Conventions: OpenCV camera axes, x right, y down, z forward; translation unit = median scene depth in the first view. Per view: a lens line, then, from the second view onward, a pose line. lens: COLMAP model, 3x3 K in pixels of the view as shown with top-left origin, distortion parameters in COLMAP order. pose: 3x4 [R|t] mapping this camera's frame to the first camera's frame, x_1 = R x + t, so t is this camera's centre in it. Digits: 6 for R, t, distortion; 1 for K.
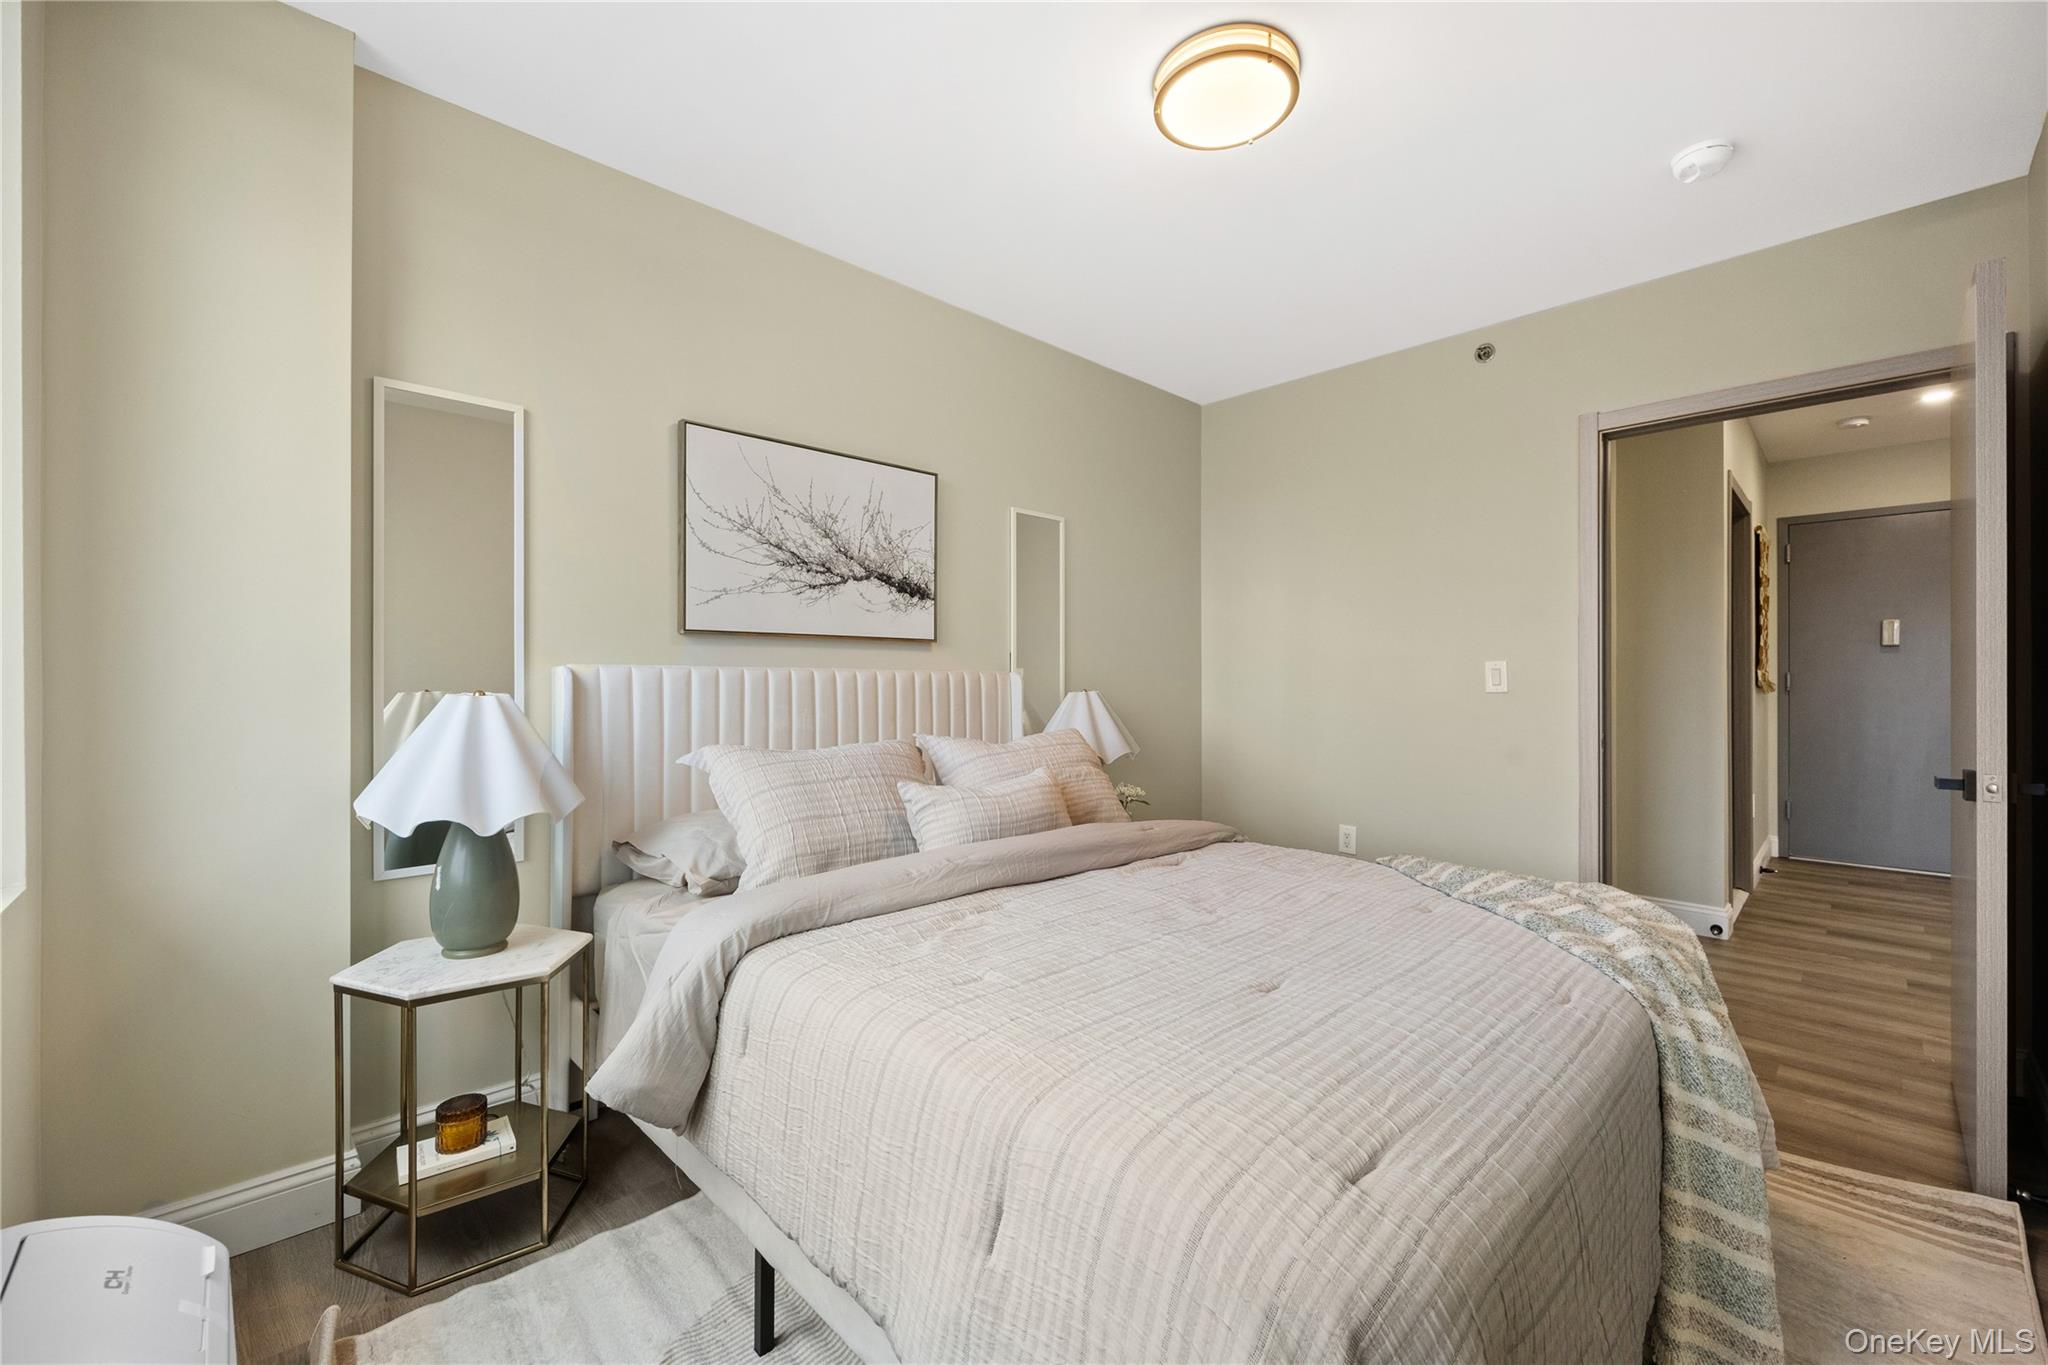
lens RADIAL K [[811.0, 0, 1028.6], [0, 811.0, 680.4], [0, 0, 1]] dist [-0.007274, -0.000453]
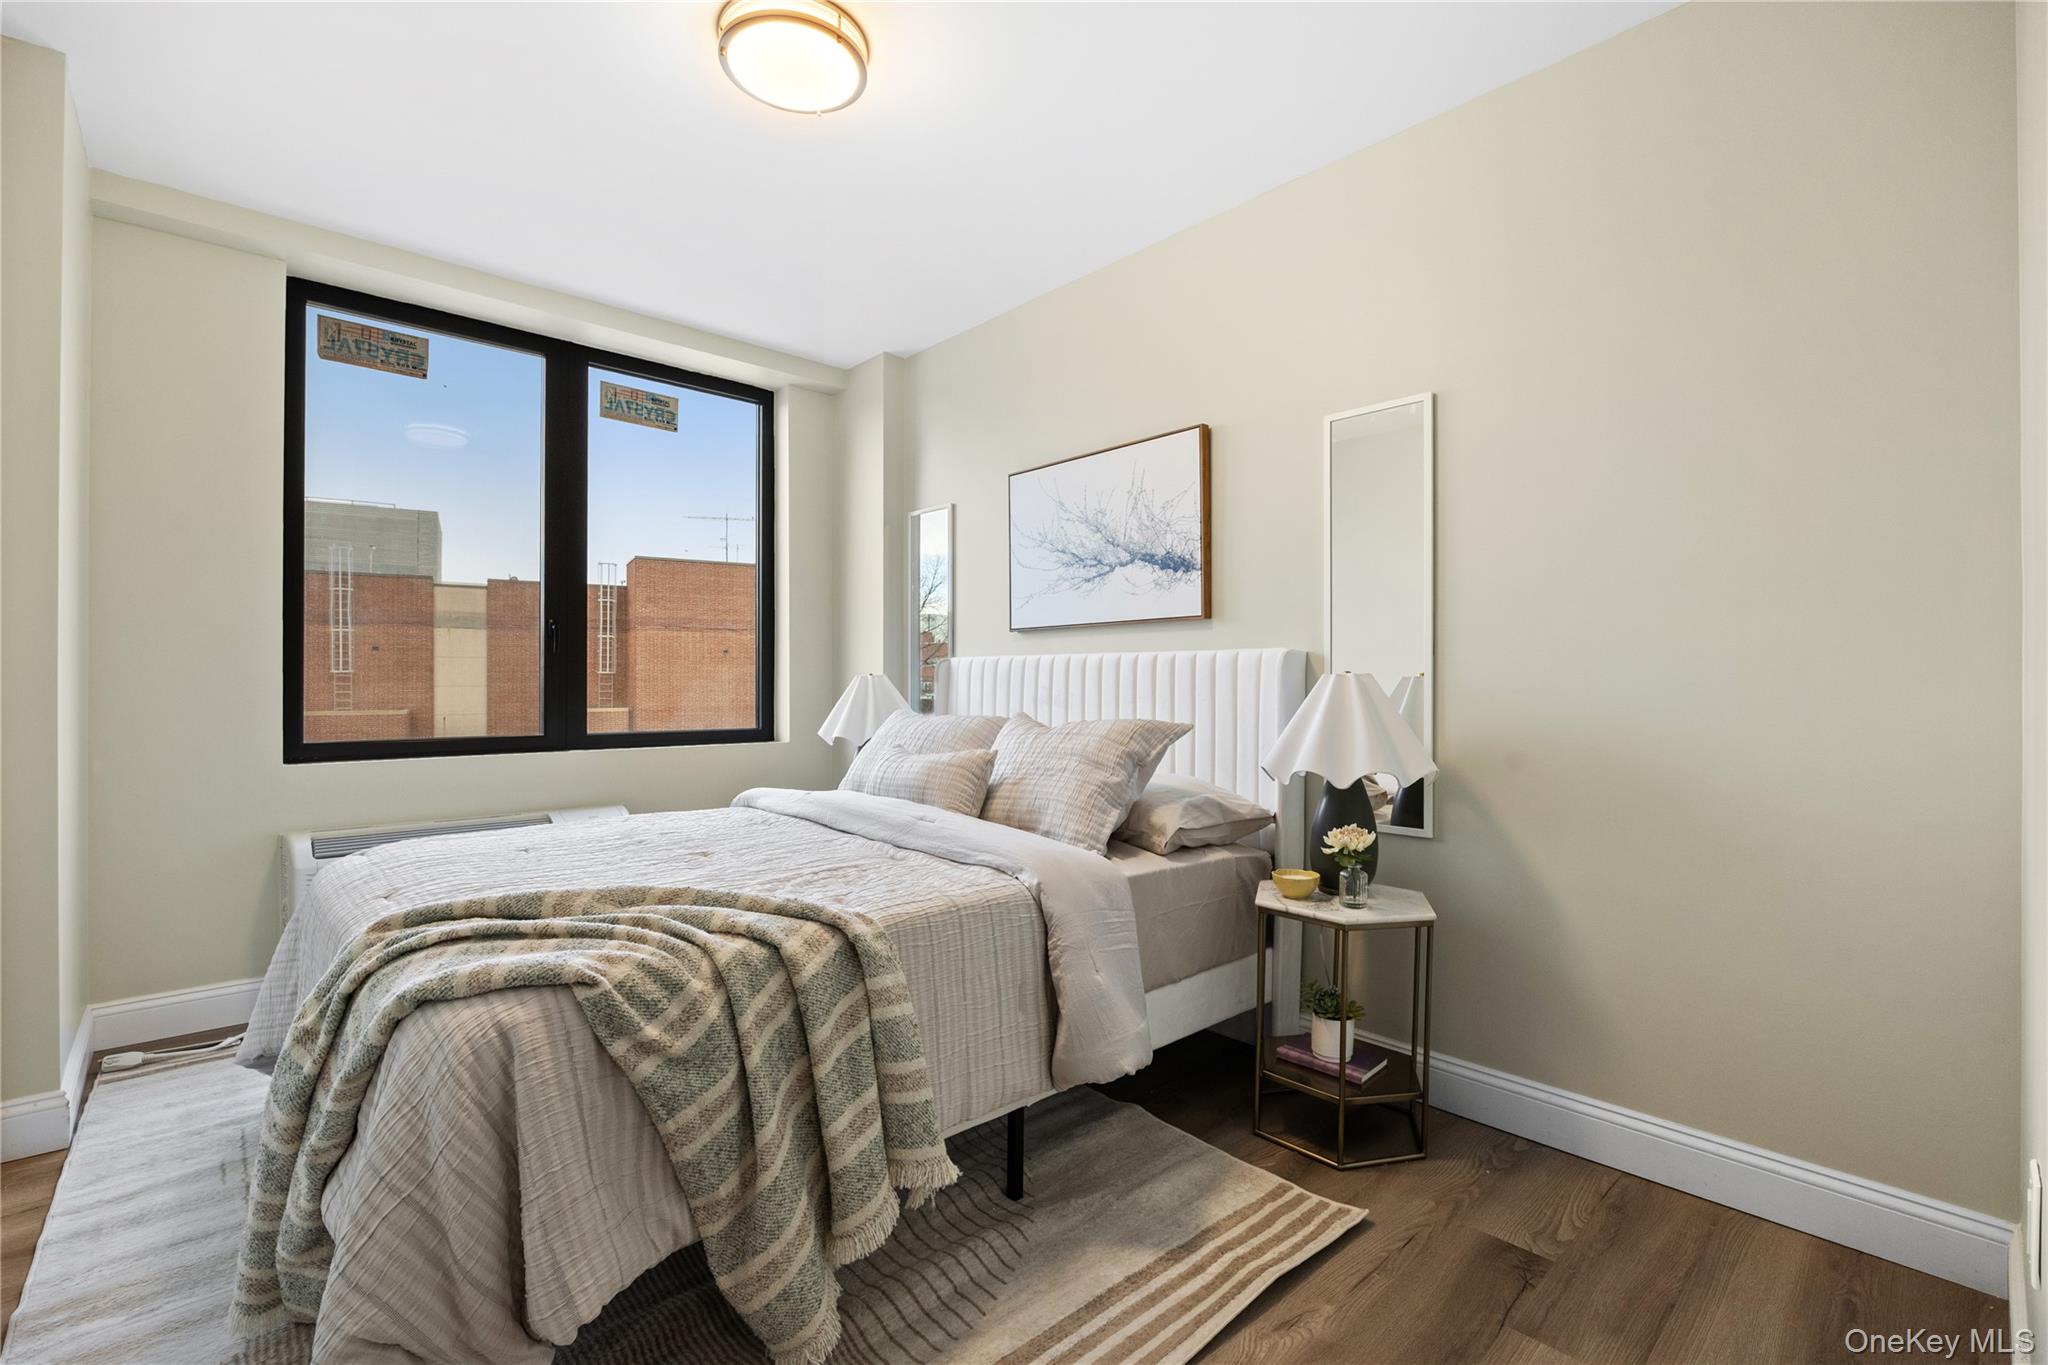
lens RADIAL K [[895.0, 0, 1017.5], [0, 895.0, 686.5], [0, 0, 1]] dist [-0.009832, -0.000008]
pose [[-0.000587, 0.005768, -0.999983, 0.906676], [0.008580, 0.999947, 0.005763, 0.020642], [0.999963, -0.008576, -0.000636, 0.856574]]
